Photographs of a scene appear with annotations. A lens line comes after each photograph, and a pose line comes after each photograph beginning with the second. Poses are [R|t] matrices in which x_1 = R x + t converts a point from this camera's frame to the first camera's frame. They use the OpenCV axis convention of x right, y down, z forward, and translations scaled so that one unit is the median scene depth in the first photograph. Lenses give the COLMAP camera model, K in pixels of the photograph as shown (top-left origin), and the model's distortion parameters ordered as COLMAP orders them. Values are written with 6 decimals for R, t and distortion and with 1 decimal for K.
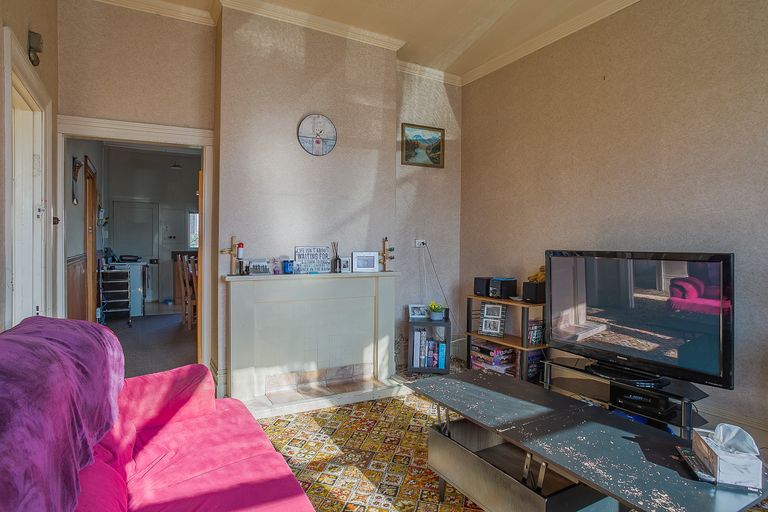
lens RADIAL K [[434.7, 0, 384.0], [0, 434.7, 256.0], [0, 0, 1]] dist [-0.026166, 0.004335]
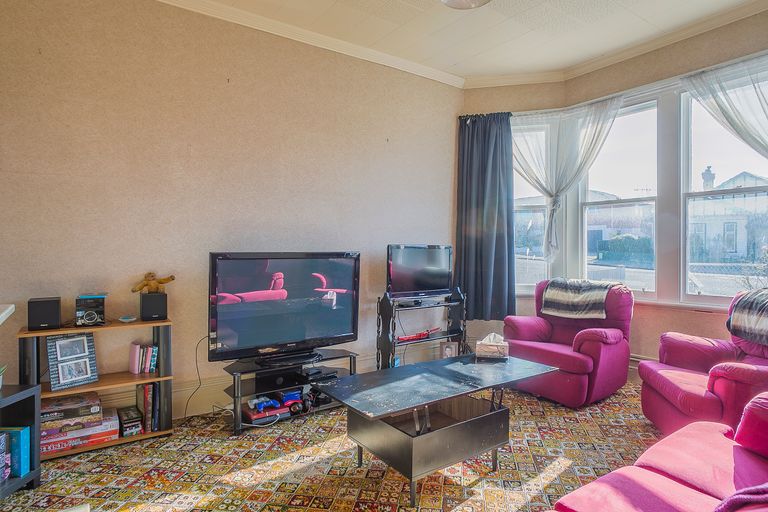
lens RADIAL K [[434.7, 0, 384.0], [0, 434.7, 256.0], [0, 0, 1]] dist [-0.026166, 0.004335]
pose [[-0.087820, -0.011089, 0.996075, -0.435159], [0.023508, 0.999636, 0.013202, -0.008088], [-0.995859, 0.024575, -0.087528, 0.597828]]
